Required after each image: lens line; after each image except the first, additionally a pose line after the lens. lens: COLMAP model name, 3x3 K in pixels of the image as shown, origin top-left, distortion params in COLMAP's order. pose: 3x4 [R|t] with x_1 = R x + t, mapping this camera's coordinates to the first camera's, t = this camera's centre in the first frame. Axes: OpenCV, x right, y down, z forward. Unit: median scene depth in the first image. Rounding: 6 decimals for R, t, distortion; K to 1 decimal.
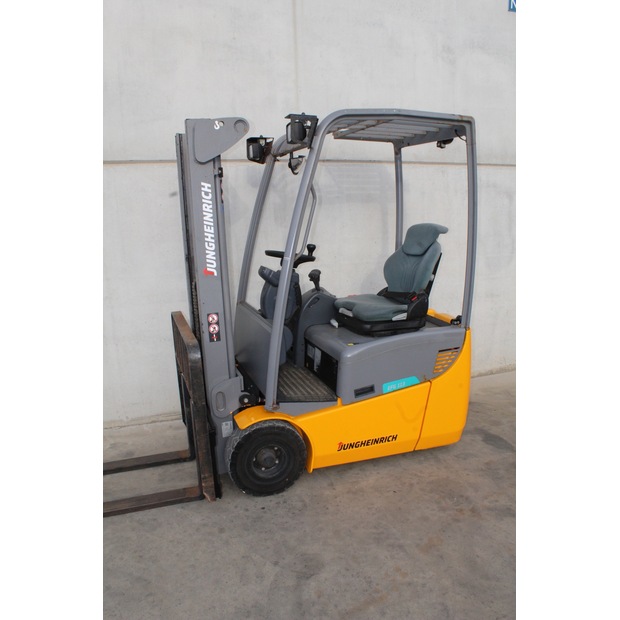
lens RADIAL K [[511.4, 0, 309.3], [0, 511.4, 314.8], [0, 0, 1]] dist [-0.150191, 0.122858]
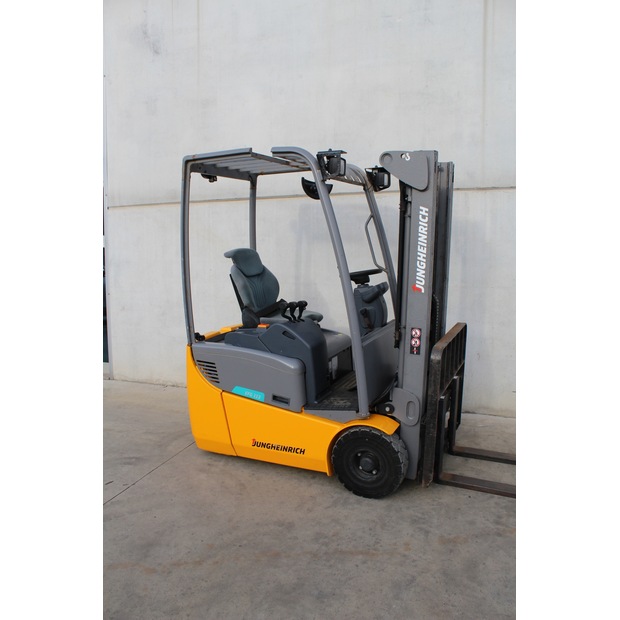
lens RADIAL K [[511.4, 0, 310.1], [0, 511.4, 312.9], [0, 0, 1]] dist [-0.150191, 0.122858]
pose [[0.785600, 0.098219, -0.610889, 0.469733], [-0.125497, 0.992092, -0.001880, 0.009494], [0.605874, 0.078141, 0.791714, -0.063711]]
